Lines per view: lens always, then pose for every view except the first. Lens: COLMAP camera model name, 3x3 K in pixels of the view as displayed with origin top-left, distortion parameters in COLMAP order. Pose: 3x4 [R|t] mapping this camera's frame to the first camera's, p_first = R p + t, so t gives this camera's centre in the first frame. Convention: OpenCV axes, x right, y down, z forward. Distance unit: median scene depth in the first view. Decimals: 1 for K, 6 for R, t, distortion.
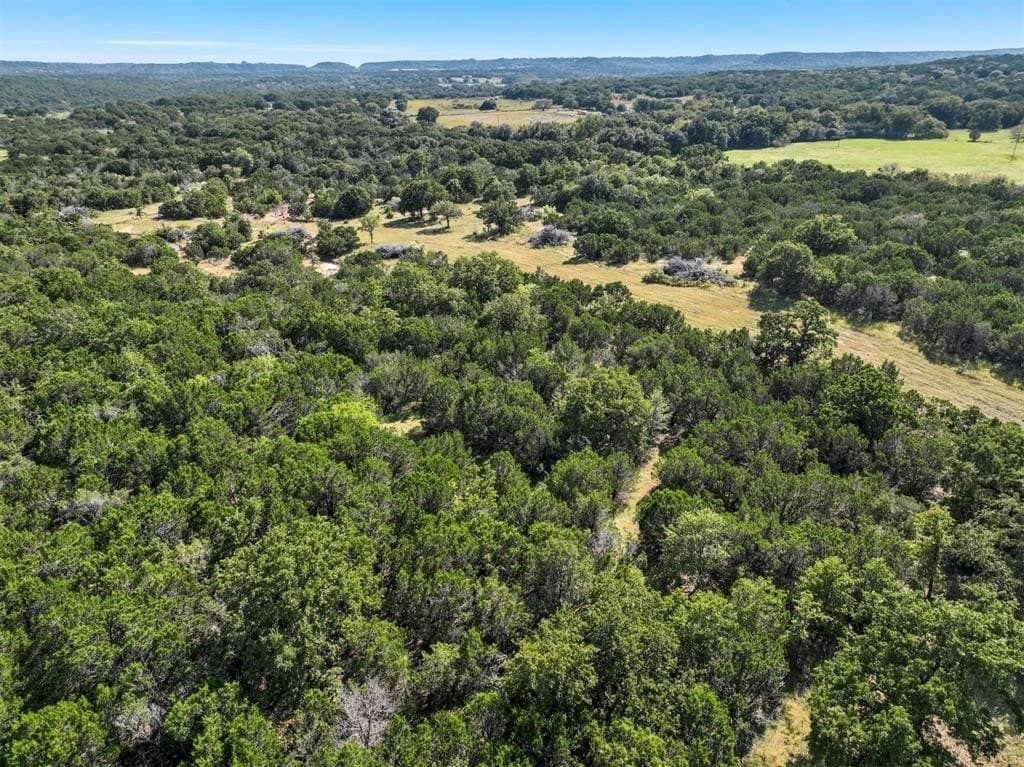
lens RADIAL K [[719.5, 0, 513.5], [0, 719.5, 381.0], [0, 0, 1]] dist [-0.003452, 0.021245]
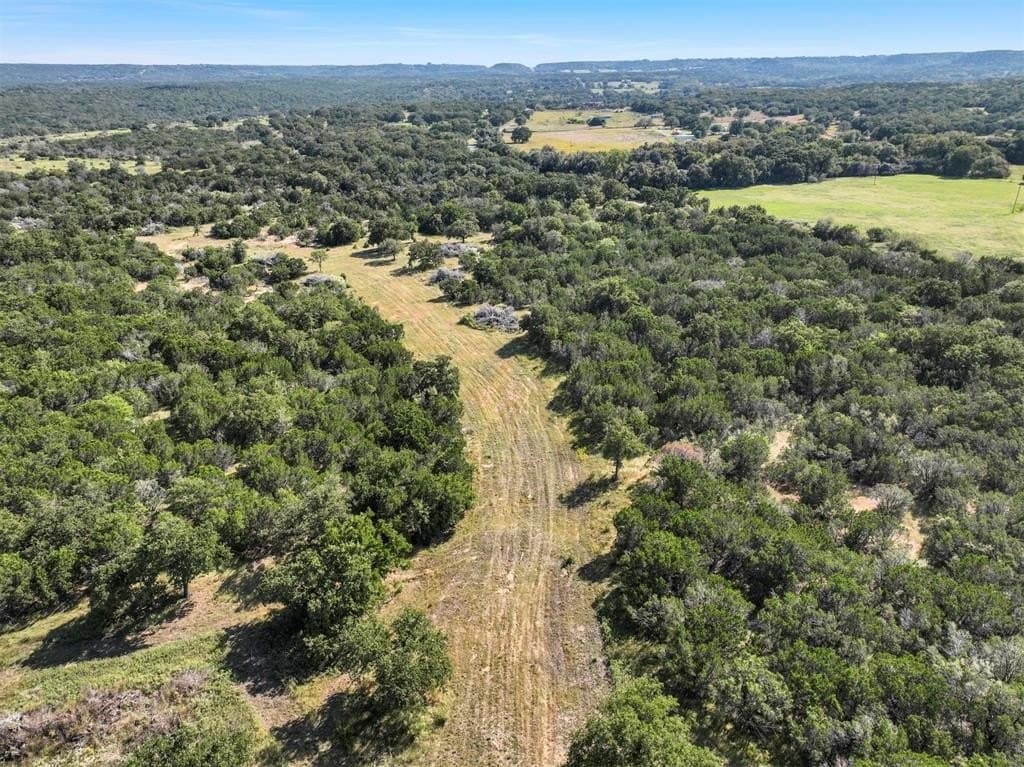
lens RADIAL K [[719.5, 0, 513.8], [0, 719.5, 382.5], [0, 0, 1]] dist [-0.003452, 0.021245]
pose [[0.972578, 0.091710, -0.213732, 0.377913], [-0.090627, 0.995774, 0.014881, -0.040846], [0.214194, 0.004897, 0.976779, -0.150758]]
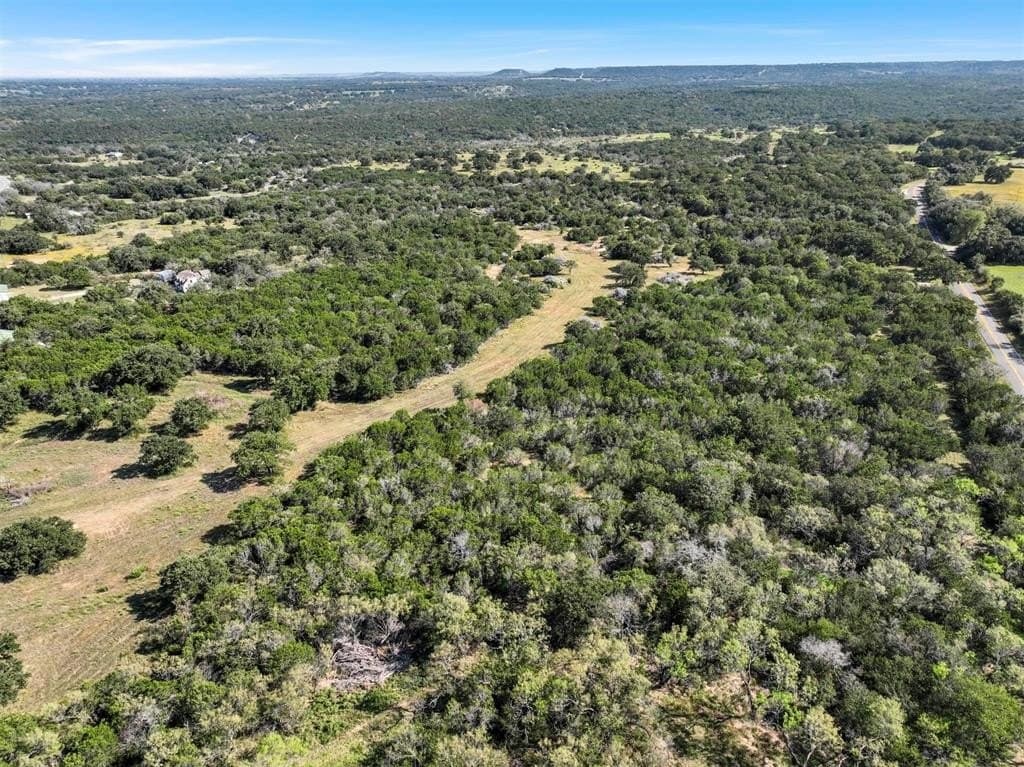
lens RADIAL K [[719.5, 0, 512.1], [0, 719.5, 382.3], [0, 0, 1]] dist [-0.003452, 0.021245]
pose [[0.529772, 0.340938, -0.776597, 1.082928], [-0.331540, 0.926037, 0.180378, -0.195210], [0.780655, 0.161914, 0.603624, -0.139122]]
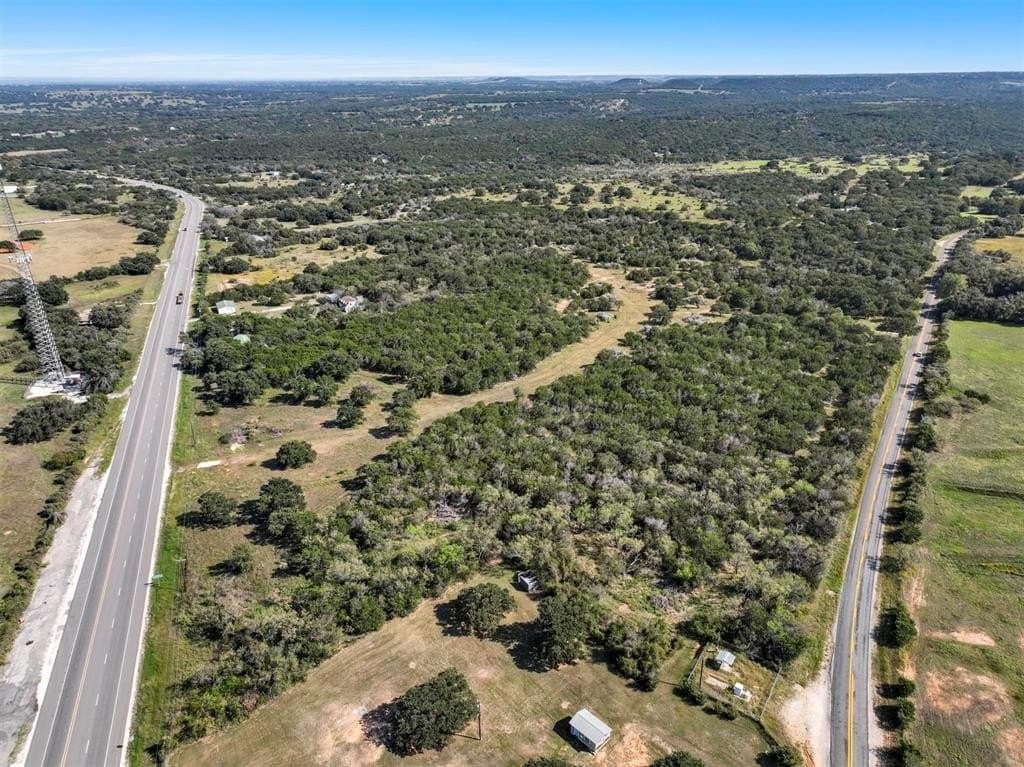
lens RADIAL K [[719.5, 0, 512.4], [0, 719.5, 380.4], [0, 0, 1]] dist [-0.003452, 0.021245]
pose [[0.390827, 0.367476, -0.843929, 1.597003], [-0.361917, 0.904355, 0.226183, -0.356751], [0.846328, 0.217033, 0.486442, -0.382054]]
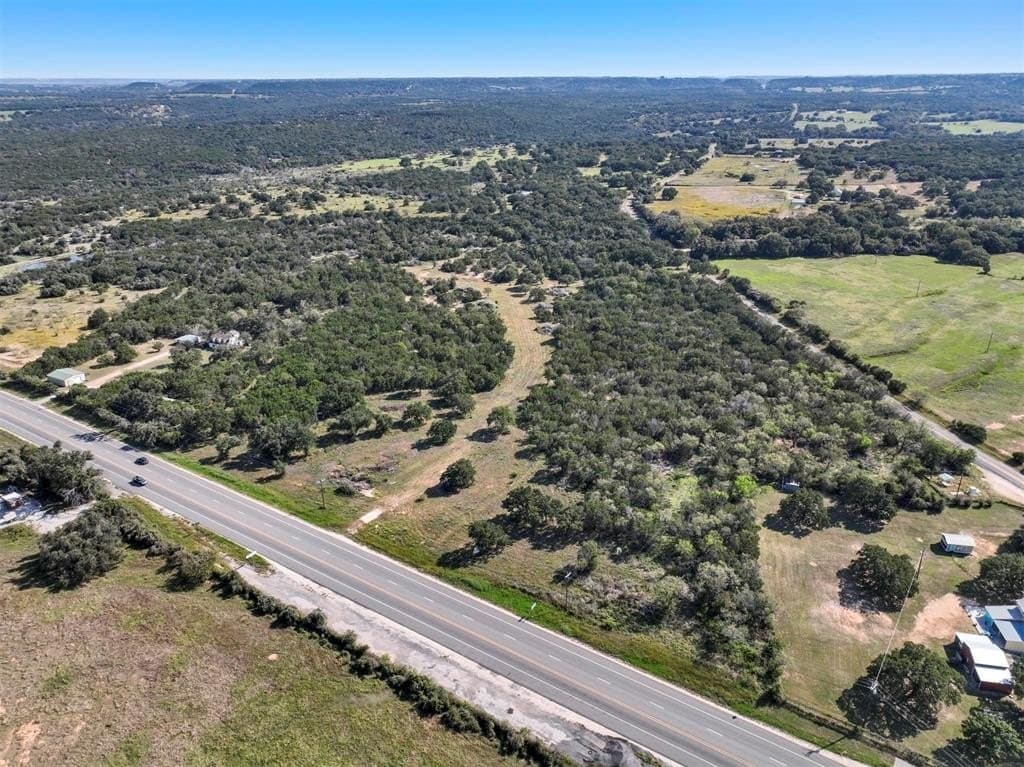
lens RADIAL K [[719.5, 0, 512.9], [0, 719.5, 383.0], [0, 0, 1]] dist [-0.003452, 0.021245]
pose [[0.856155, 0.207395, -0.473271, 1.041550], [-0.205729, 0.977007, 0.055973, -0.048744], [0.473998, 0.049444, 0.879137, -1.088475]]
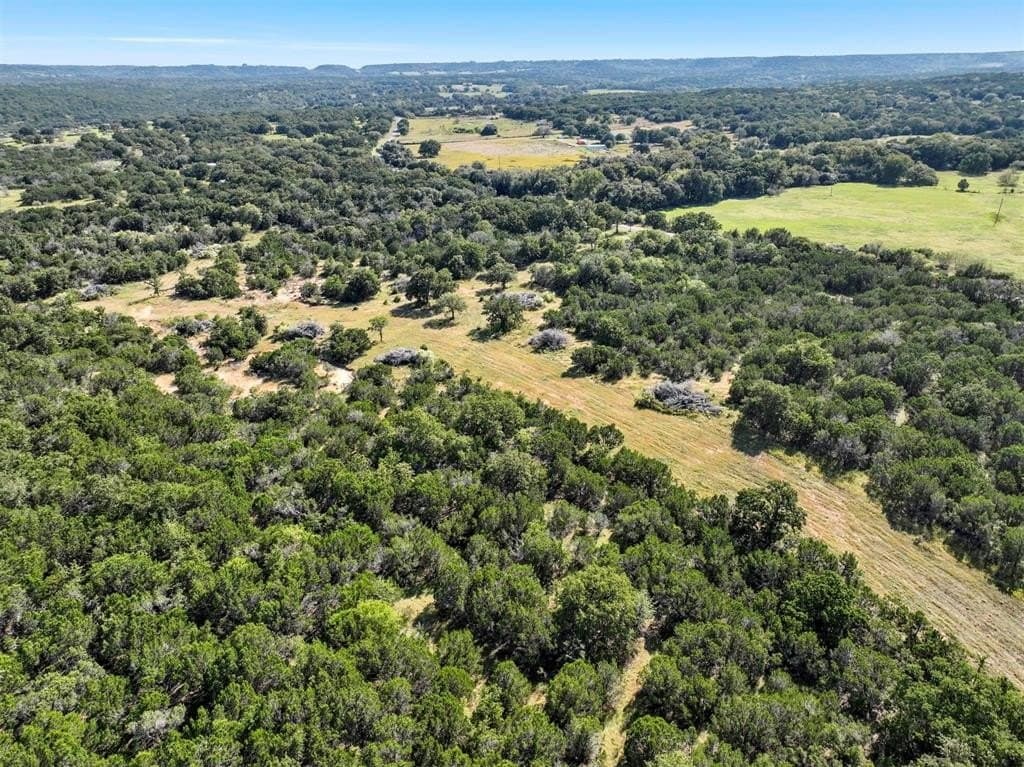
lens RADIAL K [[719.5, 0, 513.4], [0, 719.5, 381.1], [0, 0, 1]] dist [-0.003452, 0.021245]
pose [[0.999998, -0.001461, -0.001167, -0.001211], [0.001465, 0.999994, 0.003081, -0.120772], [0.001163, -0.003083, 0.999995, -0.051897]]
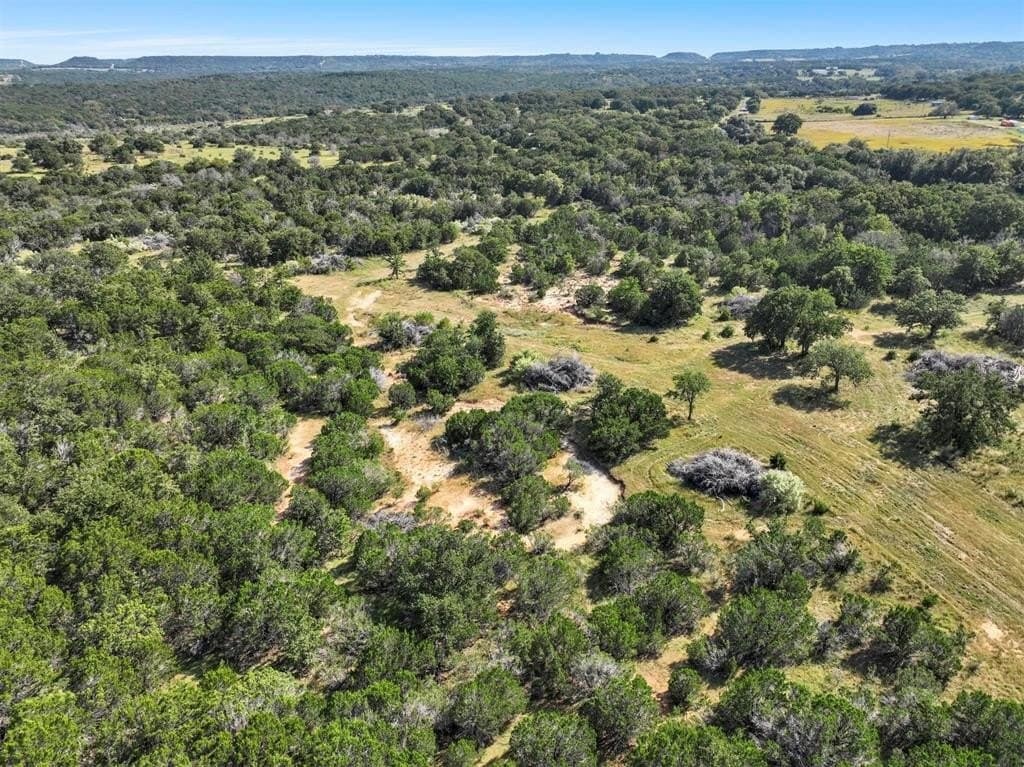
lens RADIAL K [[719.5, 0, 515.0], [0, 719.5, 383.9], [0, 0, 1]] dist [-0.003452, 0.021245]
pose [[0.906581, 0.169259, -0.386604, -0.097600], [-0.163267, 0.985386, 0.048554, -0.198500], [0.389172, 0.019101, 0.920967, 0.392563]]
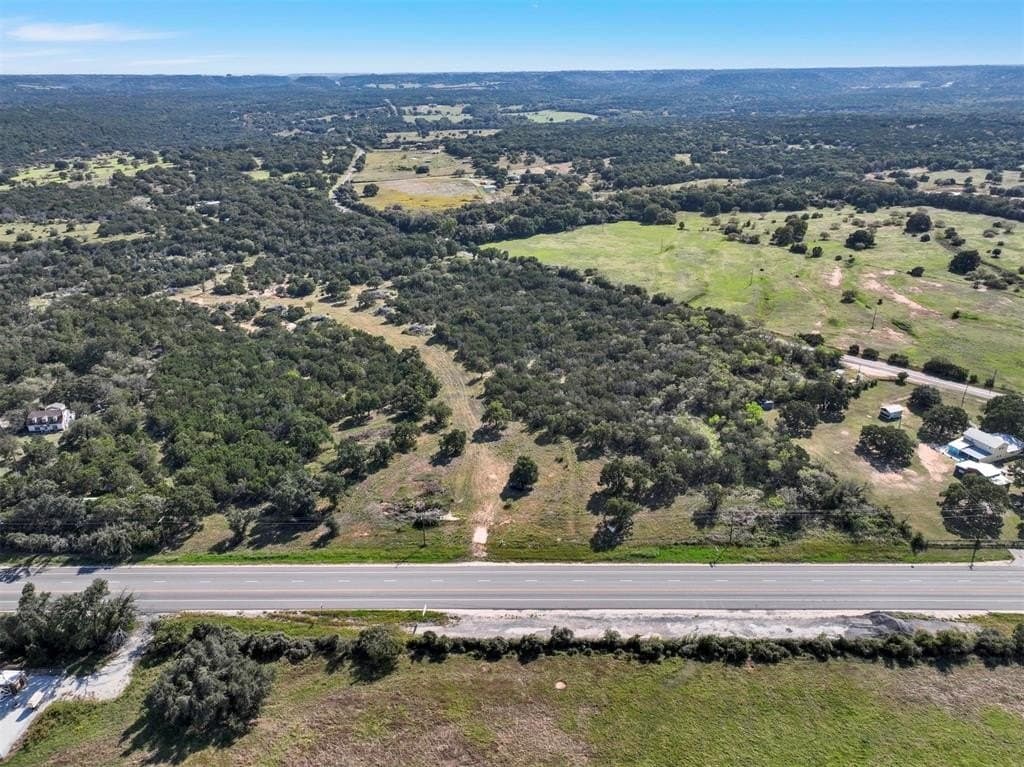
lens RADIAL K [[719.5, 0, 513.9], [0, 719.5, 381.1], [0, 0, 1]] dist [-0.003452, 0.021245]
pose [[0.999797, -0.007480, 0.018711, 0.387704], [0.007408, 0.999965, 0.003937, 0.030322], [-0.018740, -0.003797, 0.999817, -1.265689]]
